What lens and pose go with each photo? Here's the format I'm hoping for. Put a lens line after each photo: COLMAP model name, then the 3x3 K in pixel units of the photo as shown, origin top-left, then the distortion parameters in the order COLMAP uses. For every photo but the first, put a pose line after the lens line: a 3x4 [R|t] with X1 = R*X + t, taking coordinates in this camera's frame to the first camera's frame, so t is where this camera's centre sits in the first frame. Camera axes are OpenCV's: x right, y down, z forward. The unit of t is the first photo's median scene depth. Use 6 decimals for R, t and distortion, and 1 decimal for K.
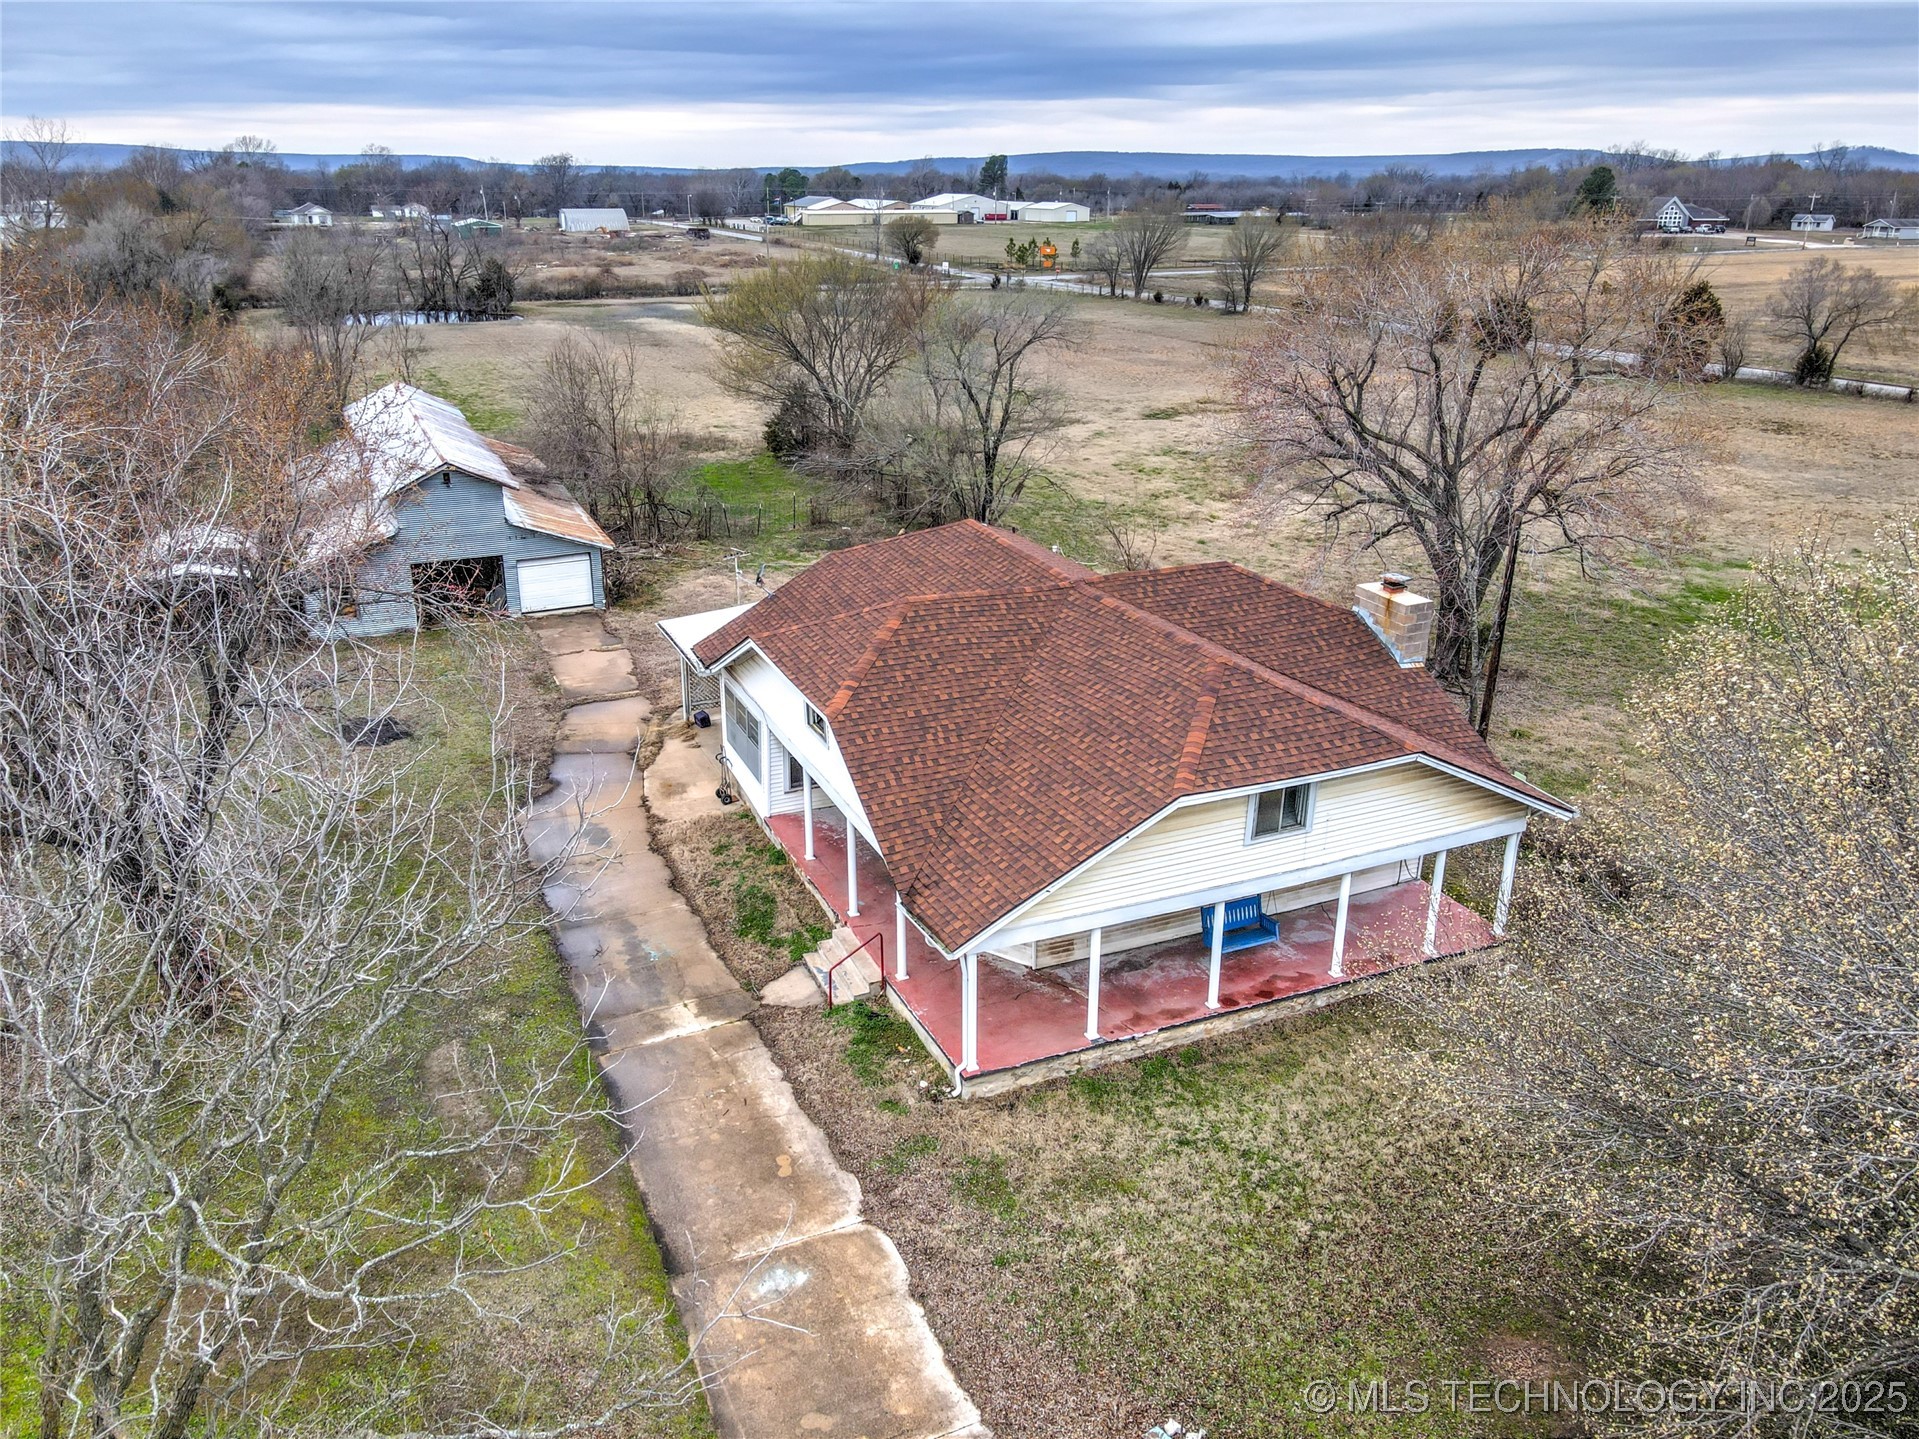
lens RADIAL K [[1411.3, 0, 949.6], [0, 1411.3, 720.8], [0, 0, 1]] dist [0.018050, -0.001745]
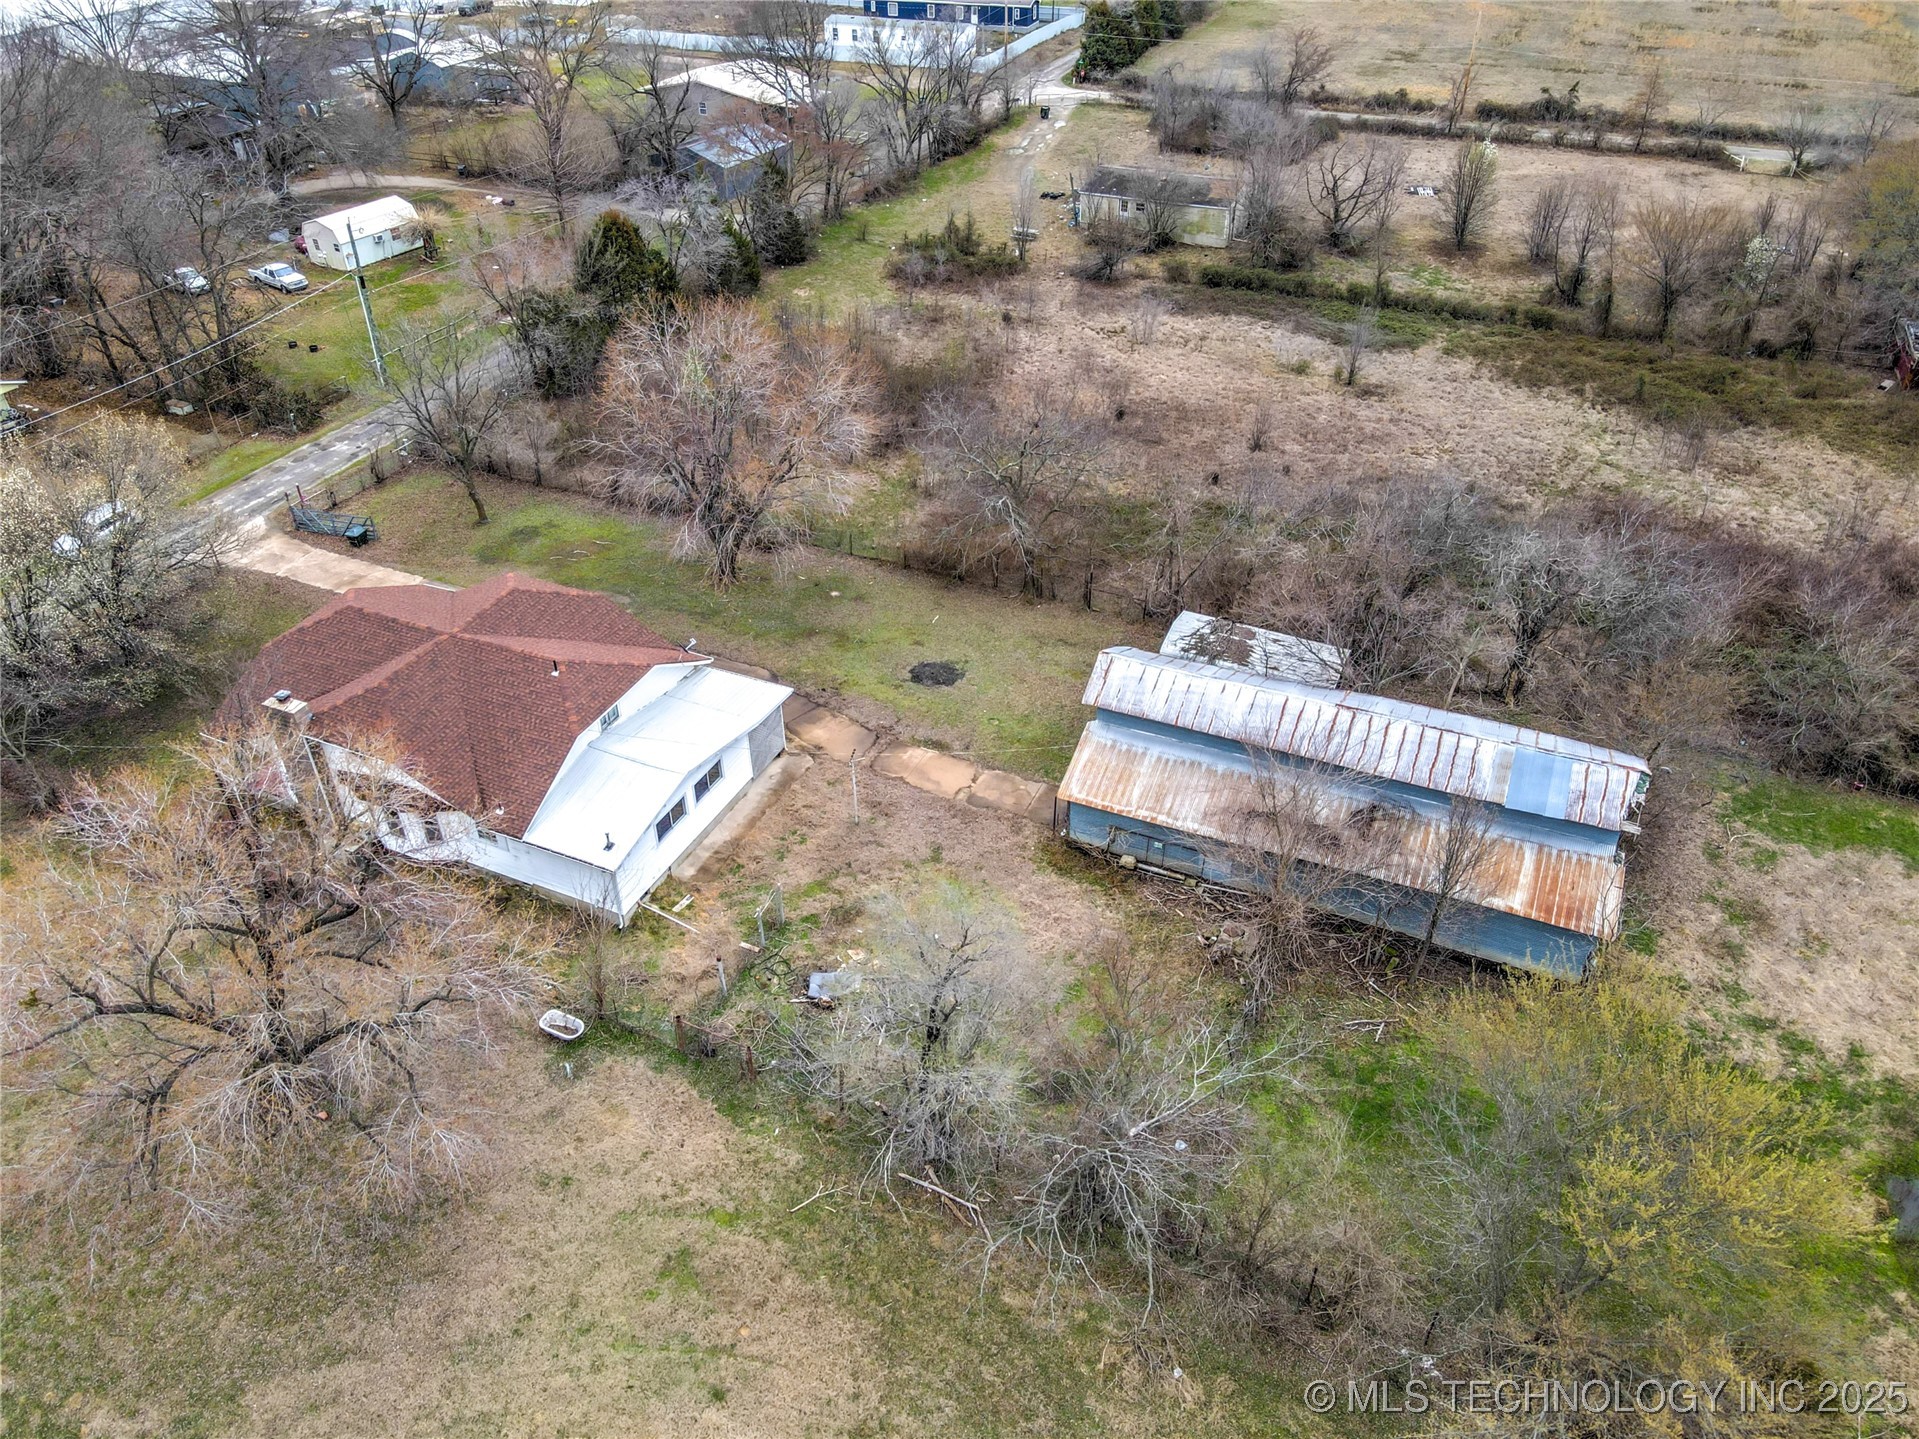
lens RADIAL K [[1411.3, 0, 963.4], [0, 1411.3, 717.9], [0, 0, 1]] dist [0.018050, -0.001745]
pose [[-0.747566, 0.392266, -0.535978, 0.744208], [-0.225794, 0.608813, 0.760502, -1.920570], [0.624629, 0.689547, -0.366557, 2.594829]]
